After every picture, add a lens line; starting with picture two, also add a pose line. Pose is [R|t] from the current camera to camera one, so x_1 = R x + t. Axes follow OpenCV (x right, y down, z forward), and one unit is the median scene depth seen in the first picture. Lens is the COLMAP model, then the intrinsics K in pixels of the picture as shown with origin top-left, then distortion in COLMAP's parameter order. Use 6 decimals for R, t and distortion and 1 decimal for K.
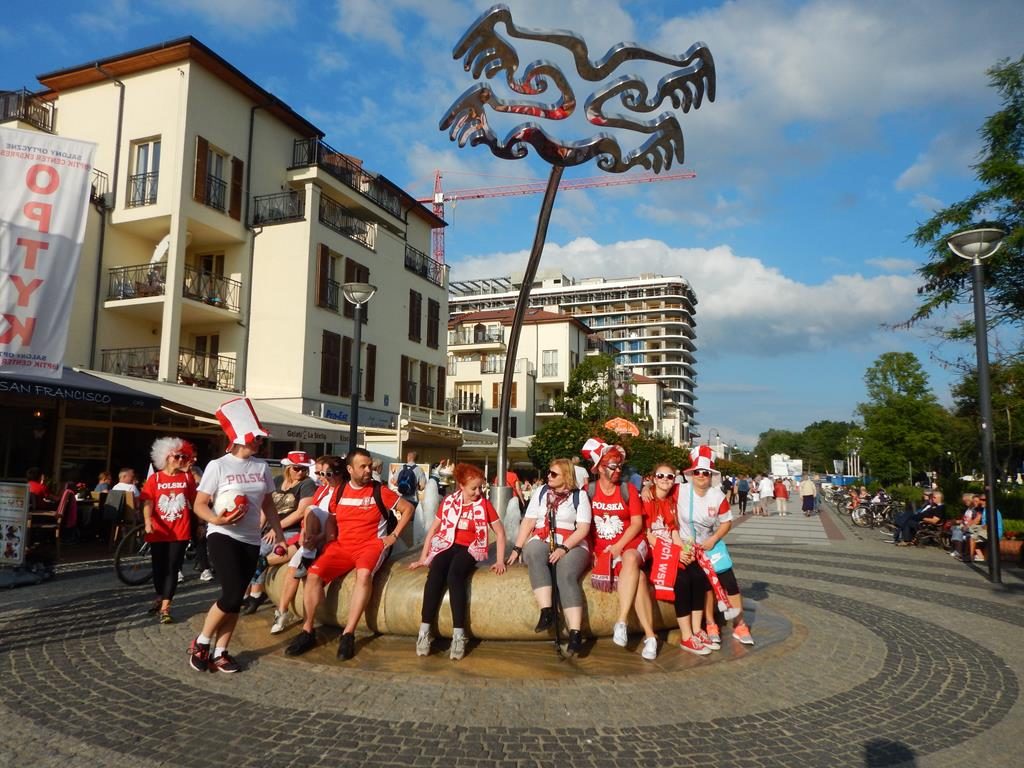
lens RADIAL K [[741.2, 0, 512.0], [0, 741.2, 384.0], [0, 0, 1]] dist [0.013205, 0.001204]
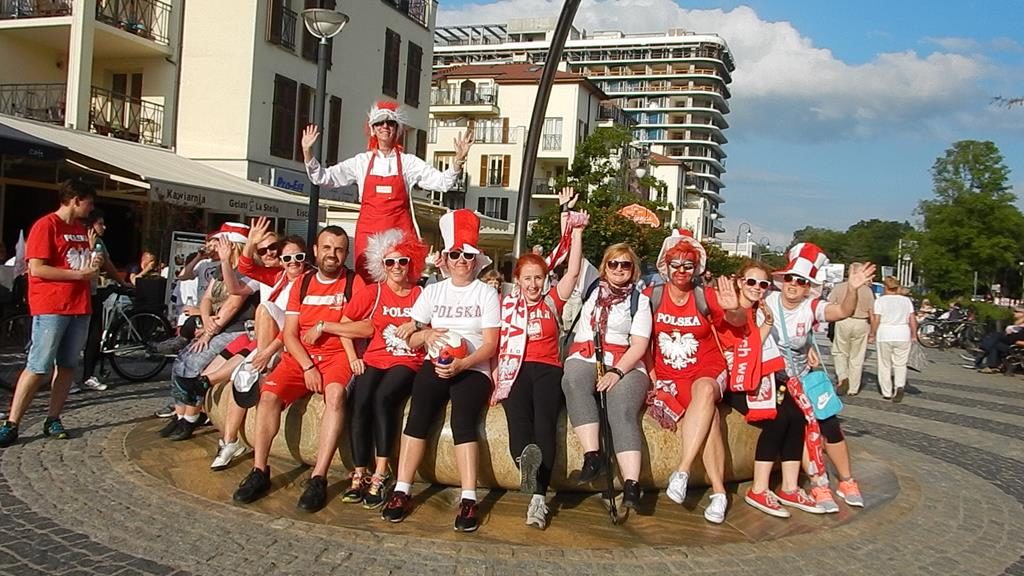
lens RADIAL K [[886.8, 0, 514.5], [0, 886.8, 272.3], [0, 0, 1]] dist [0.072732, -0.127333]
pose [[0.998792, 0.044183, 0.021519, -0.011779], [-0.046553, 0.990917, 0.126162, 0.003650], [-0.015749, -0.127011, 0.991776, 0.031259]]
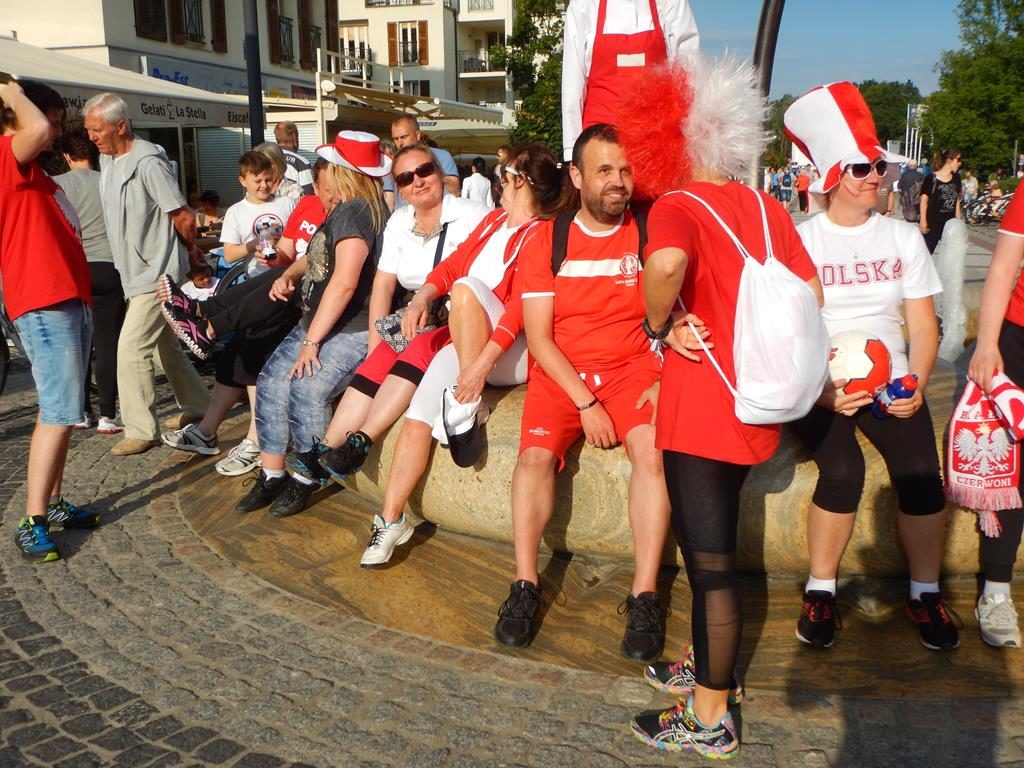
lens RADIAL K [[1120.3, 0, 511.6], [0, 1120.3, 385.3], [0, 0, 1]] dist [-0.008054, -0.000431]
pose [[0.993840, -0.044806, 0.101361, -0.073010], [0.011914, 0.952521, 0.304240, 0.008786], [-0.110181, -0.301158, 0.947187, 0.095147]]
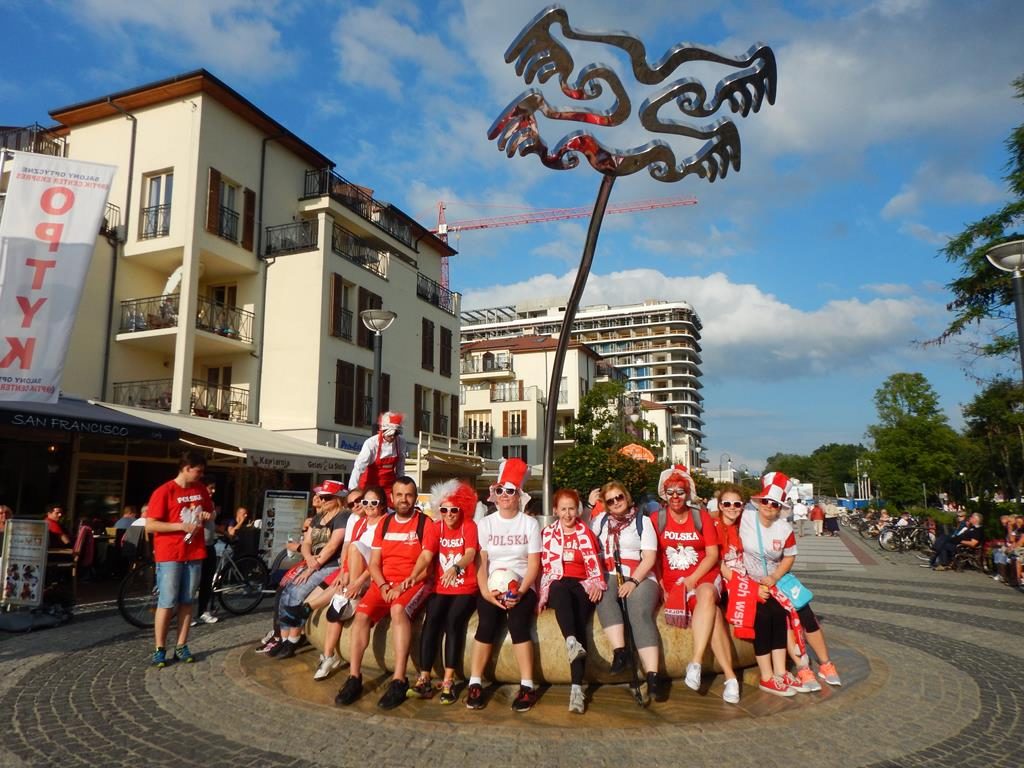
lens RADIAL K [[740.6, 0, 515.9], [0, 740.6, 387.2], [0, 0, 1]] dist [0.009196, 0.003183]
pose [[0.999854, -0.017066, -0.001017, -0.015106], [0.017021, 0.999269, -0.034222, 0.001766], [0.001600, 0.034200, 0.999414, 0.014642]]
